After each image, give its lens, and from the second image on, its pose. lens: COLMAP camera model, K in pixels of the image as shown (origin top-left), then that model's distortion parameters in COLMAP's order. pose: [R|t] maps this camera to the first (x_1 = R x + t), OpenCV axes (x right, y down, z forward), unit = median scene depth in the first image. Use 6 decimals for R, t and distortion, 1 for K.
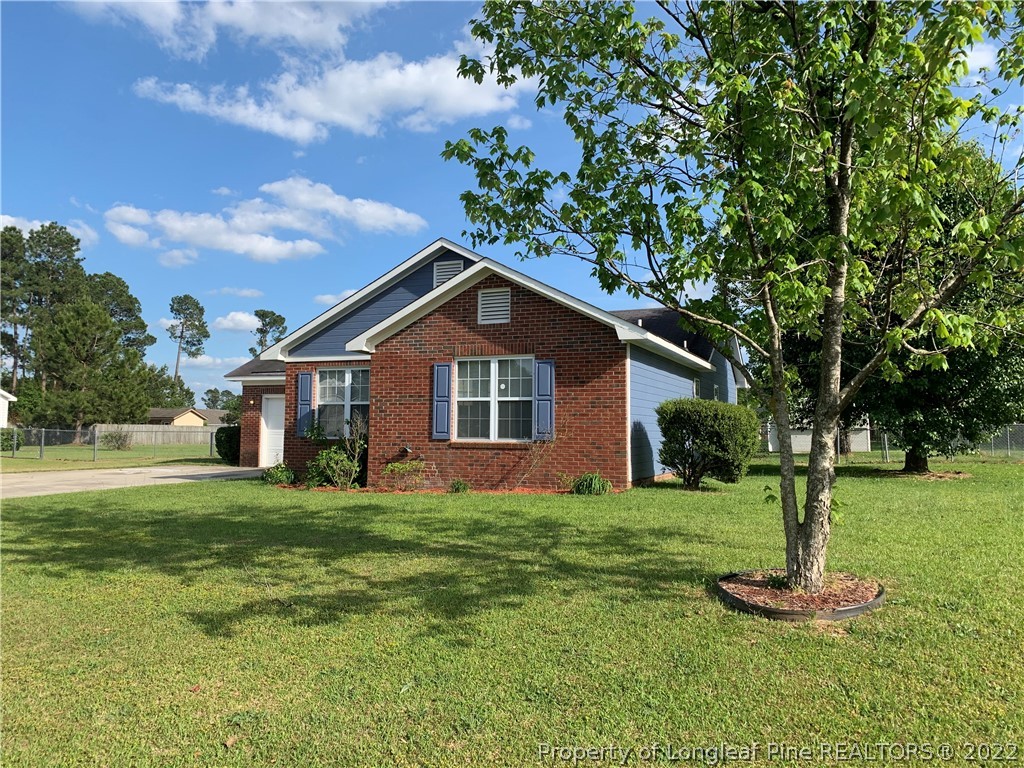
lens RADIAL K [[787.2, 0, 512.0], [0, 787.2, 384.0], [0, 0, 1]] dist [0.032773, -0.002780]
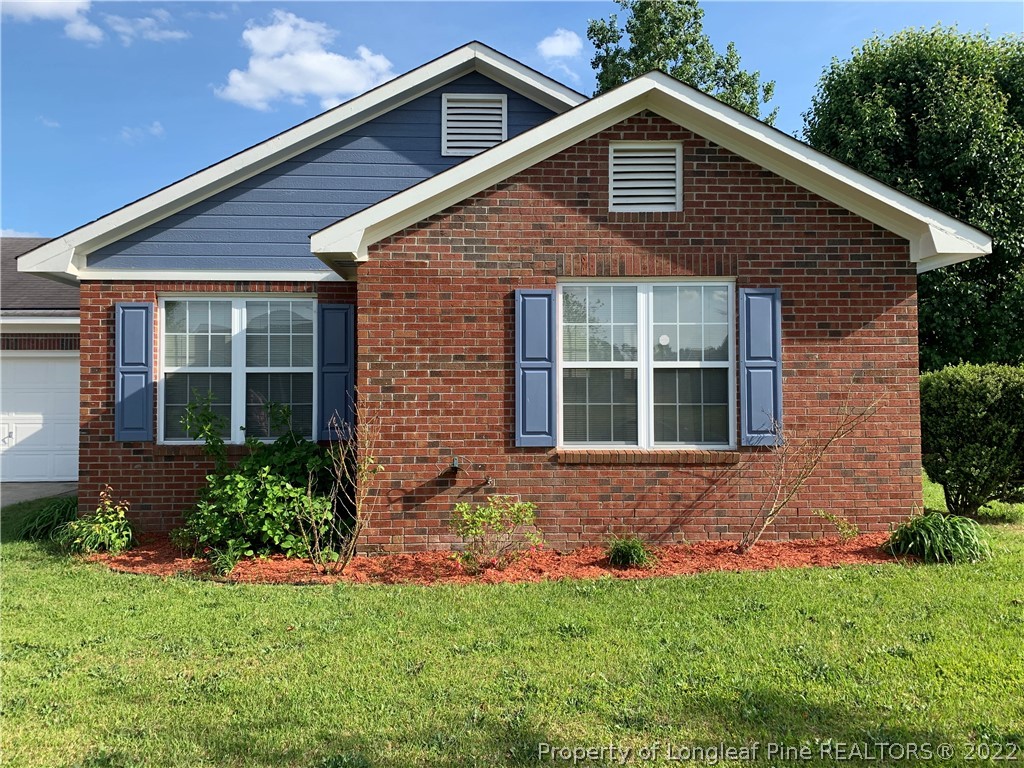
lens RADIAL K [[787.2, 0, 512.0], [0, 787.2, 384.0], [0, 0, 1]] dist [0.032773, -0.002780]
pose [[0.907739, -0.006227, 0.419489, -0.305657], [-0.014743, 0.998799, 0.046728, 0.009146], [-0.419276, -0.048601, 0.906557, 0.571498]]
